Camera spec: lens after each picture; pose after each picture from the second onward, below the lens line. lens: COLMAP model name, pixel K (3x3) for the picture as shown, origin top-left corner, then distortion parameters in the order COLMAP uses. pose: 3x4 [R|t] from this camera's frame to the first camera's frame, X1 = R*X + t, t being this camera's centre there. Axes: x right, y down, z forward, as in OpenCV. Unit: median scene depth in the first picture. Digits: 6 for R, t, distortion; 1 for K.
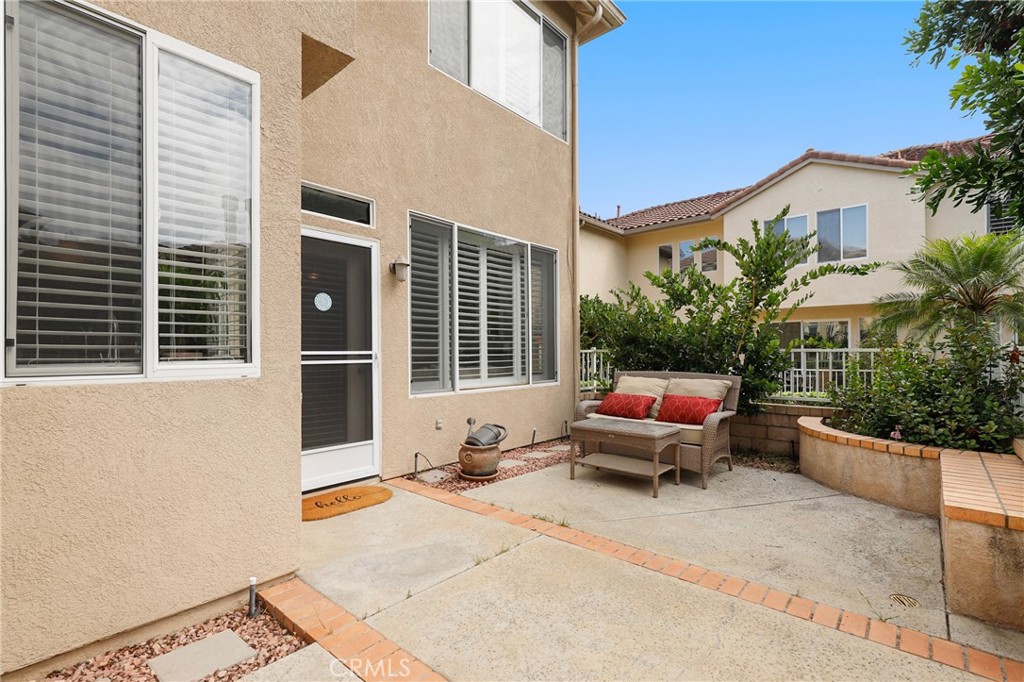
lens RADIAL K [[468.0, 0, 525.4], [0, 468.0, 346.3], [0, 0, 1]] dist [0.002357, -0.001181]
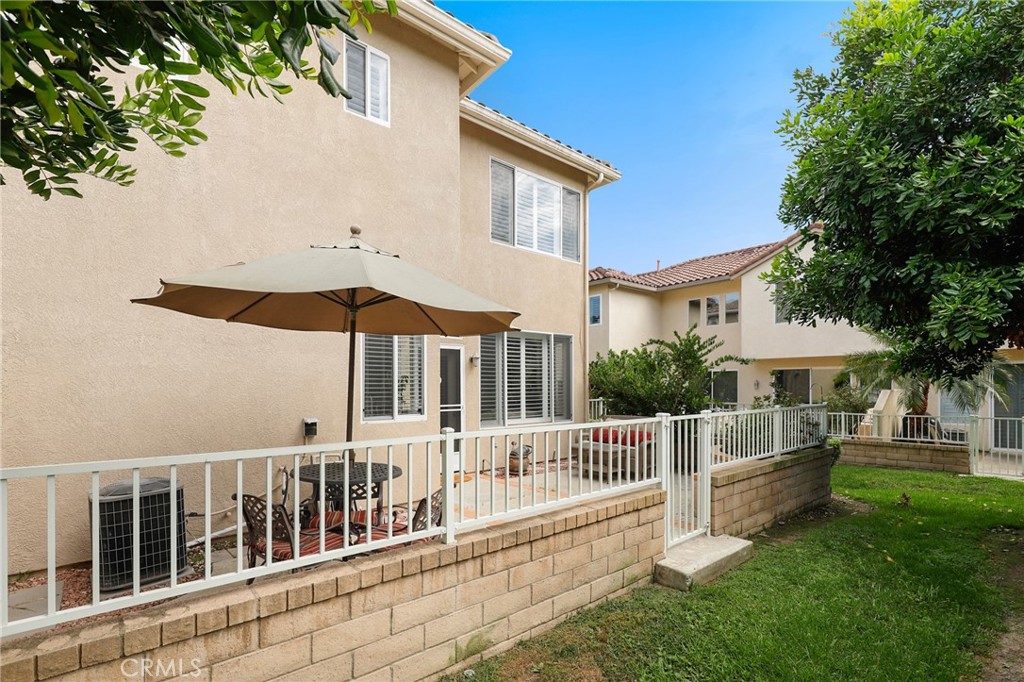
lens RADIAL K [[468.0, 0, 521.7], [0, 468.0, 388.3], [0, 0, 1]] dist [0.002357, -0.001181]
pose [[0.990507, 0.004285, -0.137394, 0.172762], [-0.001839, 0.999838, 0.017927, -0.086906], [0.137449, -0.017504, 0.990354, -0.820167]]
